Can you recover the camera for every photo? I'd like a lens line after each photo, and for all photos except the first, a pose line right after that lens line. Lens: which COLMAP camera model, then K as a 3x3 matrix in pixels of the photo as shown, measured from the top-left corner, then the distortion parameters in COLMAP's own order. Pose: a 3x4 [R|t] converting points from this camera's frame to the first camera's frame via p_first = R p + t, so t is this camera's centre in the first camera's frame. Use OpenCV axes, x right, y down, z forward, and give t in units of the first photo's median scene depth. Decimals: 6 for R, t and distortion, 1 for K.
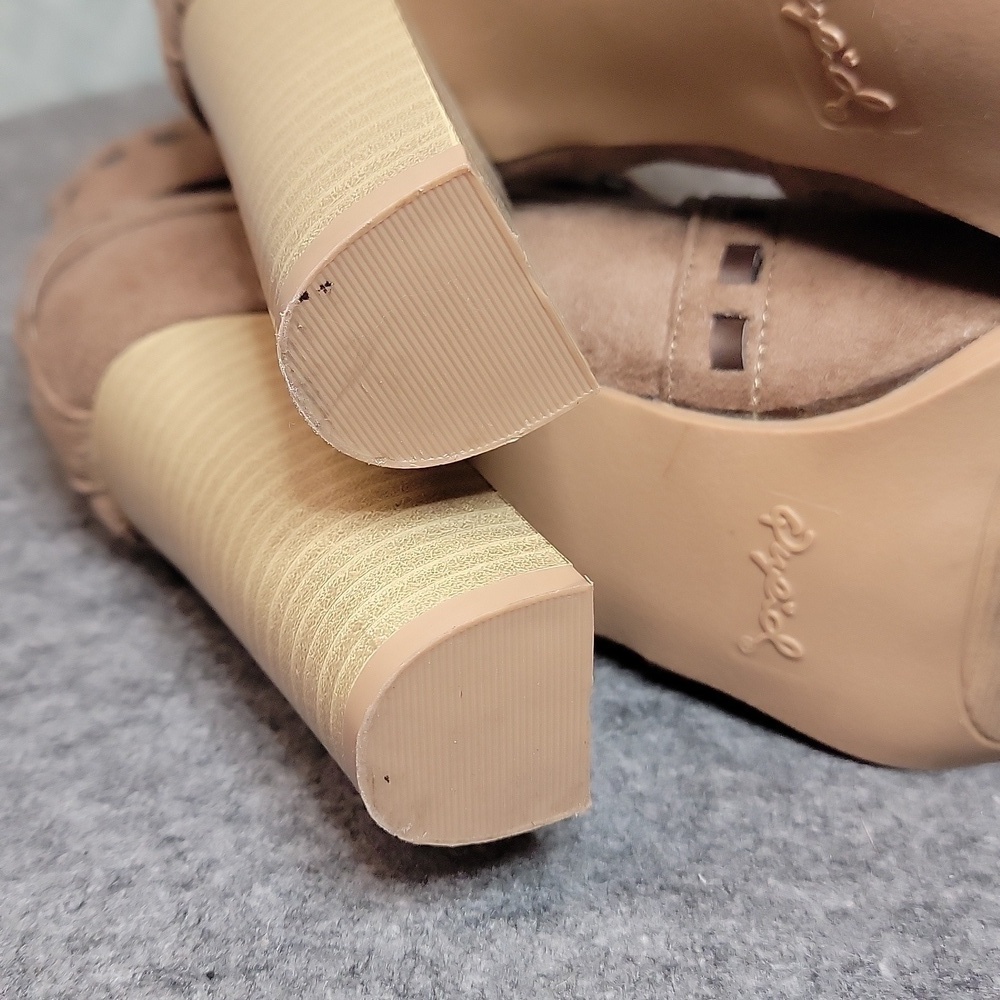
lens RADIAL K [[1609.0, 0, 500.0], [0, 1609.0, 500.0], [0, 0, 1]] dist [0.002781, -0.023771]
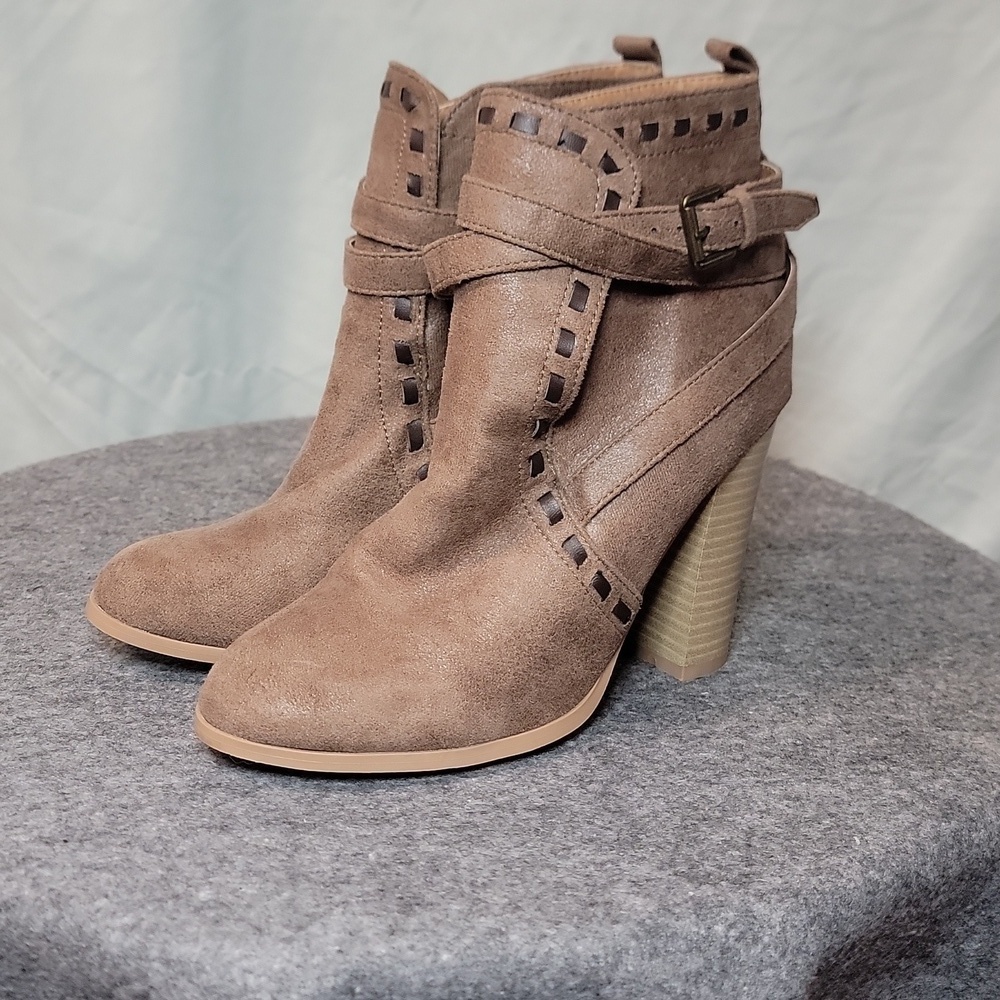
lens RADIAL K [[1570.0, 0, 500.0], [0, 1570.0, 500.0], [0, 0, 1]] dist [0.038389, 0.023166]
pose [[0.995497, 0.029614, -0.090043, 0.543103], [-0.046835, 0.979556, -0.195642, 0.211925], [0.082409, 0.198978, 0.976533, -1.056066]]
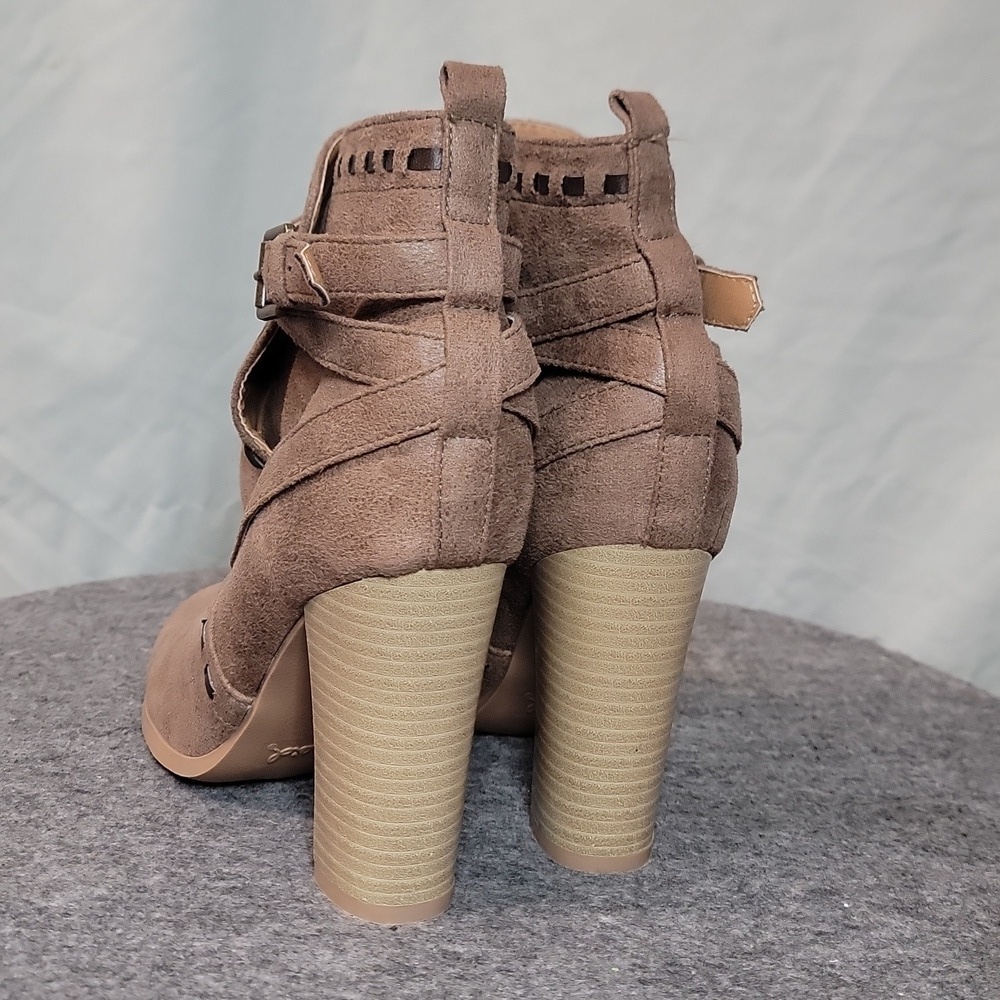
lens RADIAL K [[1570.0, 0, 500.0], [0, 1570.0, 500.0], [0, 0, 1]] dist [0.038389, 0.023166]
pose [[0.995136, 0.064881, -0.074123, 0.369258], [-0.083803, 0.953101, -0.290820, 0.069833], [0.051778, 0.295618, 0.953902, -0.502343]]
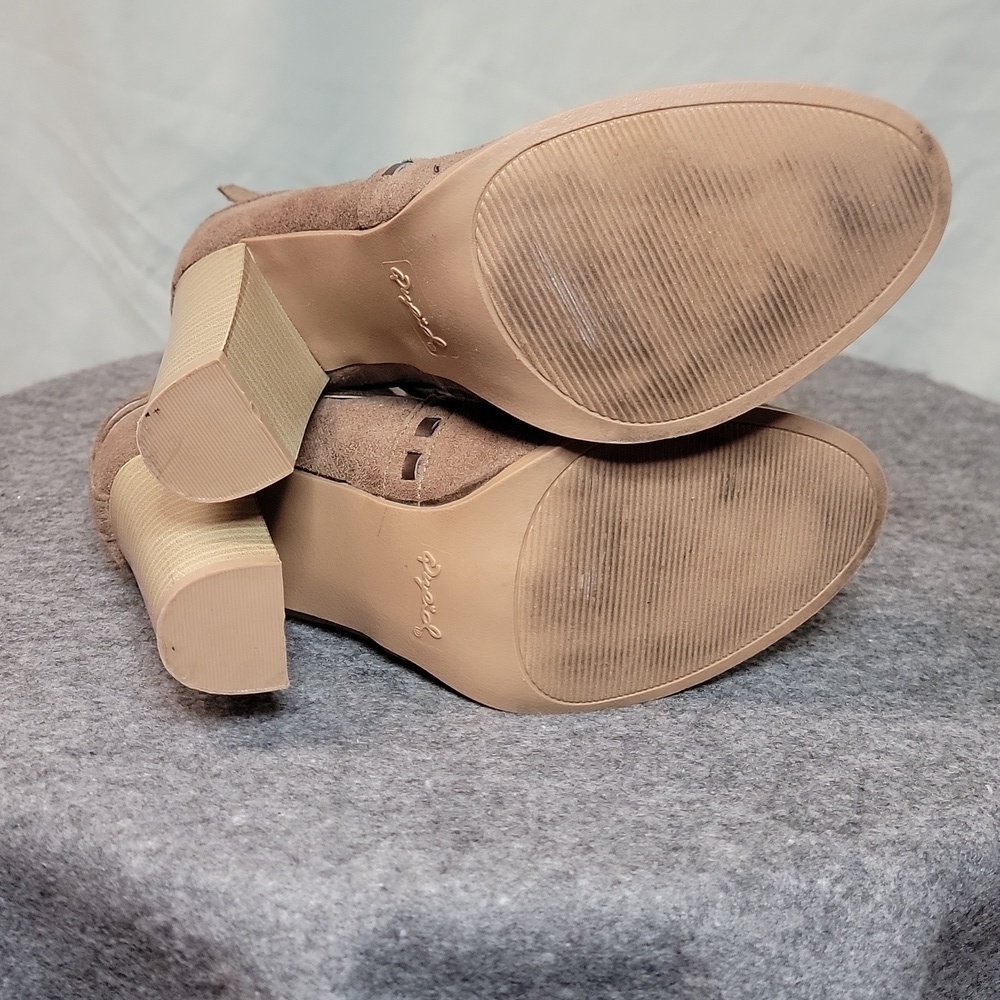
lens RADIAL K [[1564.3, 0, 500.0], [0, 1564.3, 500.0], [0, 0, 1]] dist [0.061695, -0.003478]
pose [[0.983649, 0.057453, -0.170686, 0.576004], [-0.083836, 0.984875, -0.151630, 0.217809], [0.159393, 0.163461, 0.973588, -0.793503]]
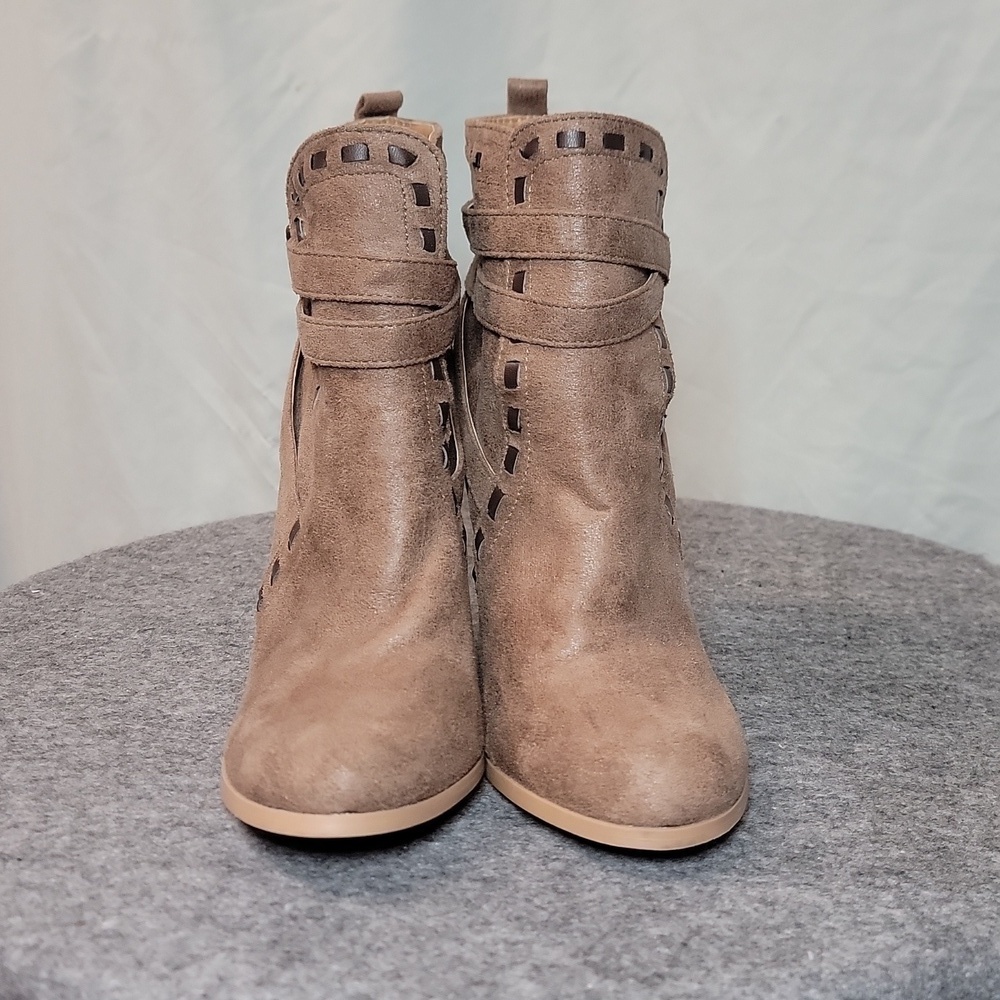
lens RADIAL K [[1541.7, 0, 502.9], [0, 1541.7, 523.2], [0, 0, 1]] dist [0.153579, -0.412127]
pose [[0.927054, 0.069439, -0.368440, 1.127963], [-0.158624, 0.963058, -0.217618, 0.191161], [0.339719, 0.260187, 0.903822, -0.813811]]
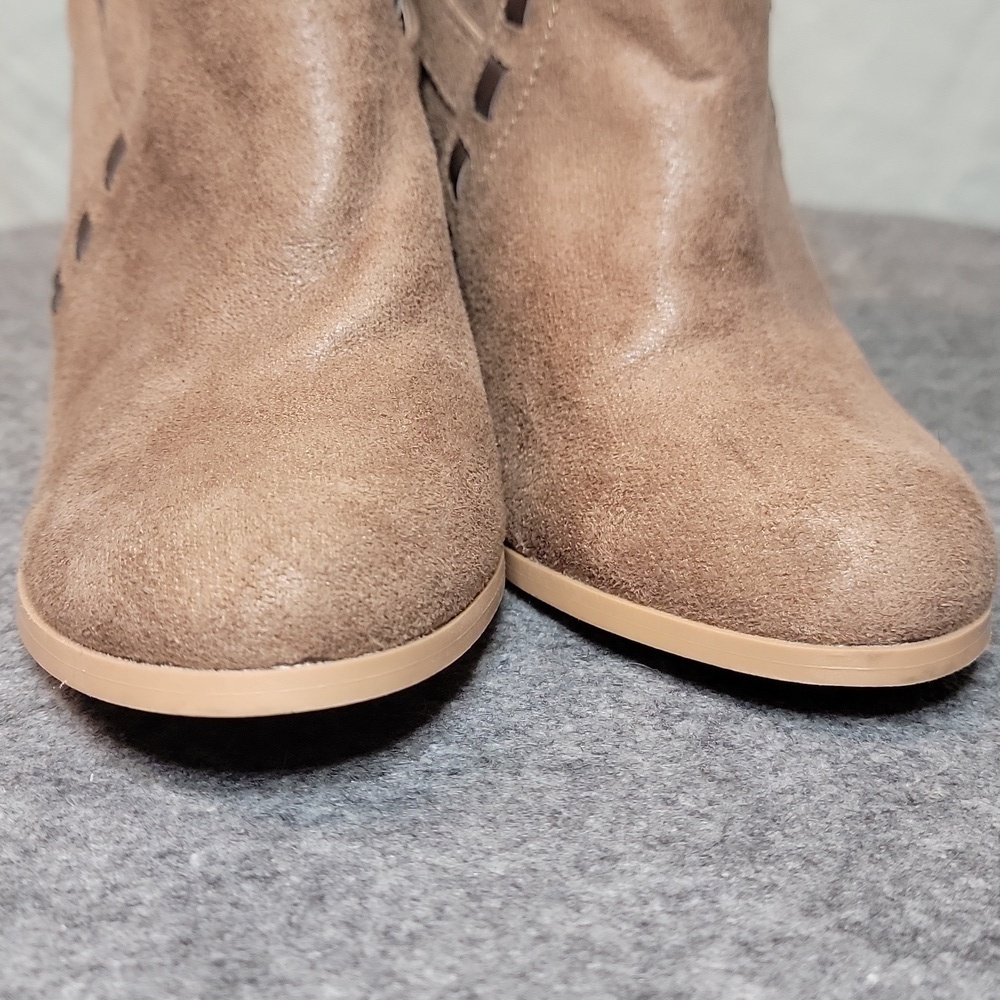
lens RADIAL K [[1598.5, 0, 524.7], [0, 1598.5, 502.0], [0, 0, 1]] dist [0.044931, -0.050386]
pose [[0.977758, 0.052278, -0.203119, 0.594462], [-0.079917, 0.988242, -0.130349, 0.169342], [0.193916, 0.143683, 0.970439, 0.010946]]
